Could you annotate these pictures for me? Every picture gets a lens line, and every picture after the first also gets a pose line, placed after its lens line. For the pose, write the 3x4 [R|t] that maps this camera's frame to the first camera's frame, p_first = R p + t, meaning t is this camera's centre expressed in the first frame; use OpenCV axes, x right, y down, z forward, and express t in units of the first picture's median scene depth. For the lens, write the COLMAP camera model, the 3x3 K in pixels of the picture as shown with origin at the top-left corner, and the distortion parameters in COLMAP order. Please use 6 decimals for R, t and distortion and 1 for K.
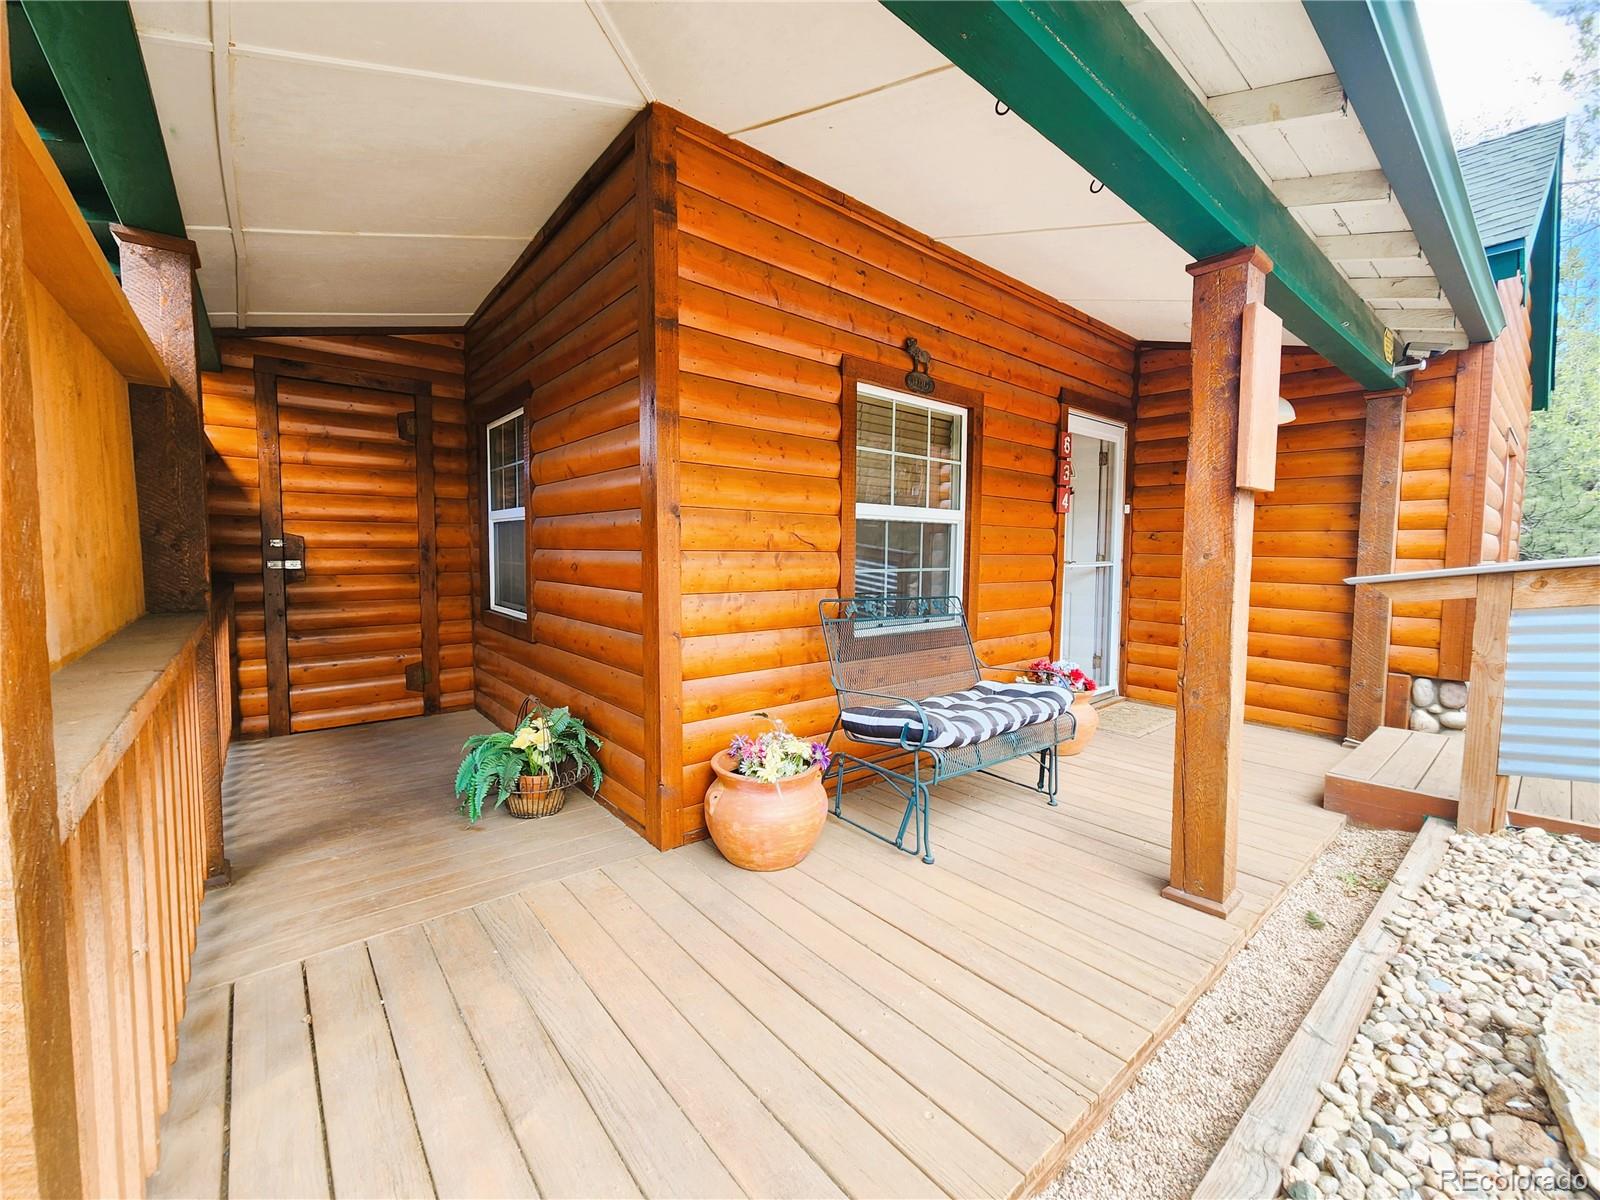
lens RADIAL K [[665.7, 0, 797.4], [0, 665.7, 592.8], [0, 0, 1]] dist [-0.001770, 0.000181]
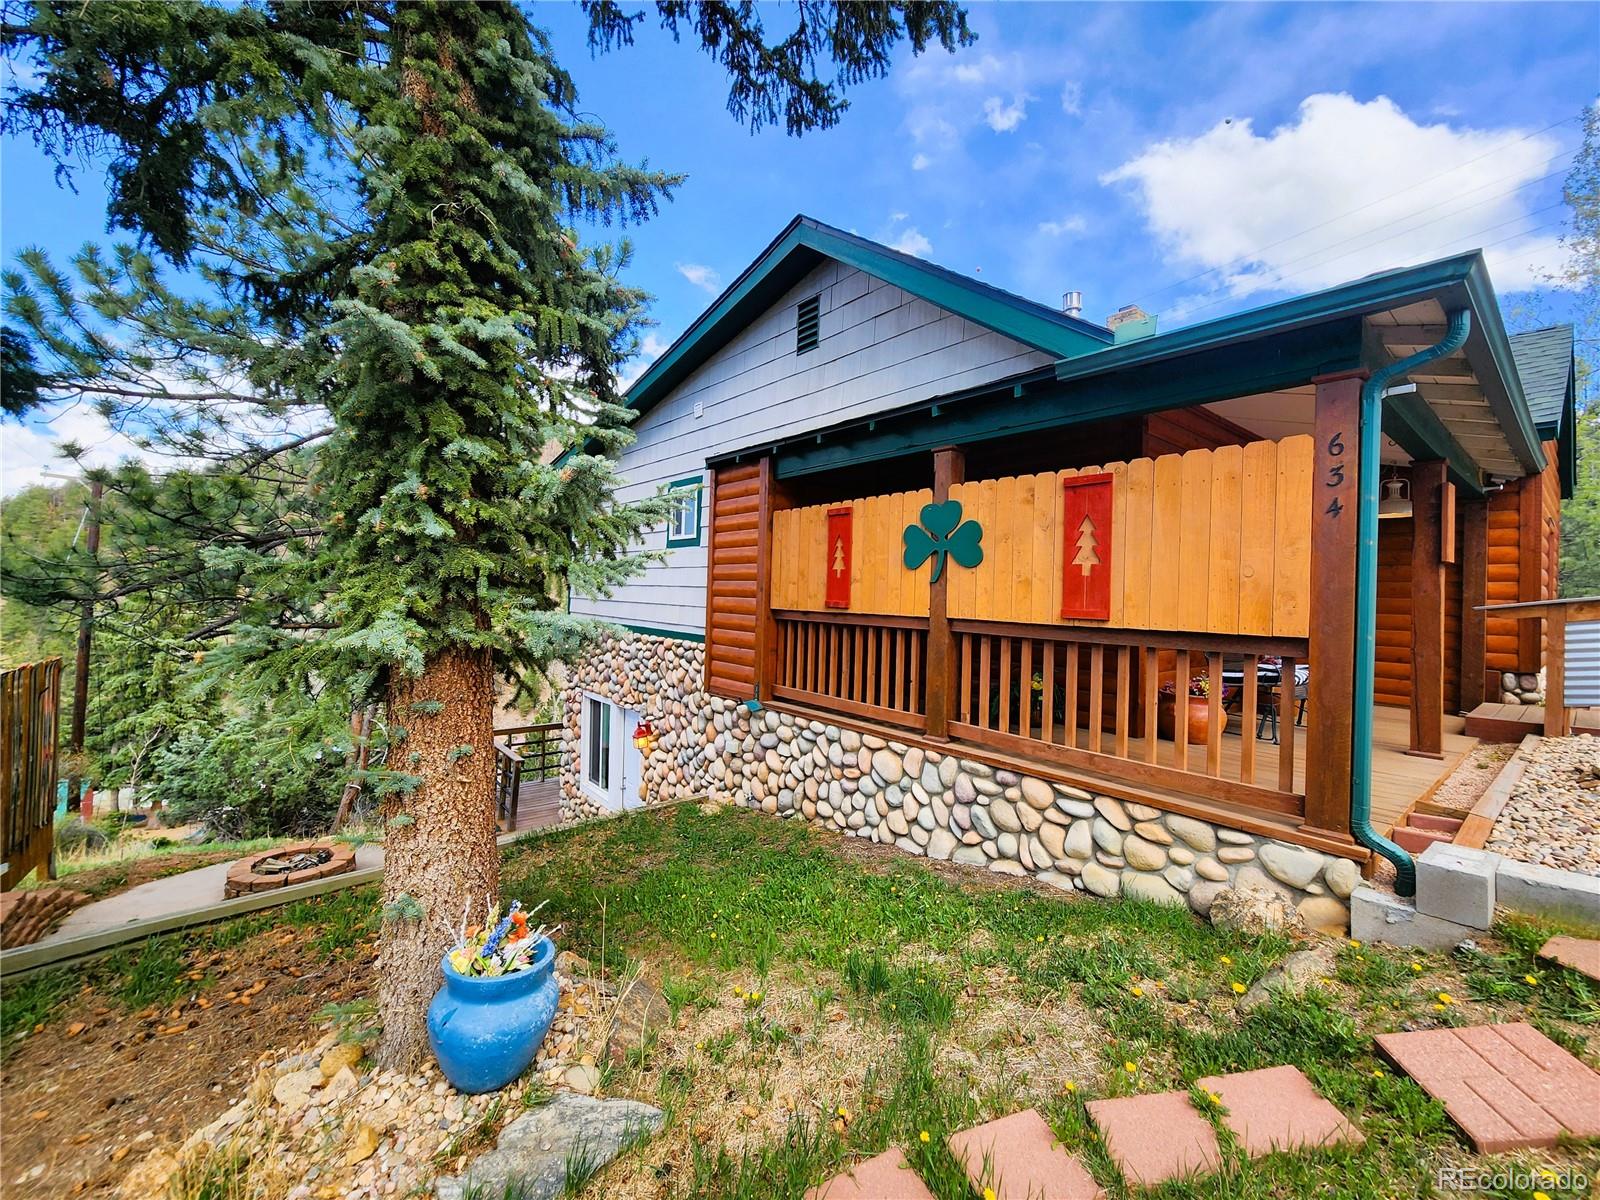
lens RADIAL K [[665.7, 0, 803.4], [0, 665.7, 593.9], [0, 0, 1]] dist [-0.001770, 0.000181]
pose [[0.999835, 0.011358, -0.014209, -0.827359], [-0.012293, 0.997643, -0.067506, 0.072219], [0.013409, 0.067669, 0.997618, -0.714592]]
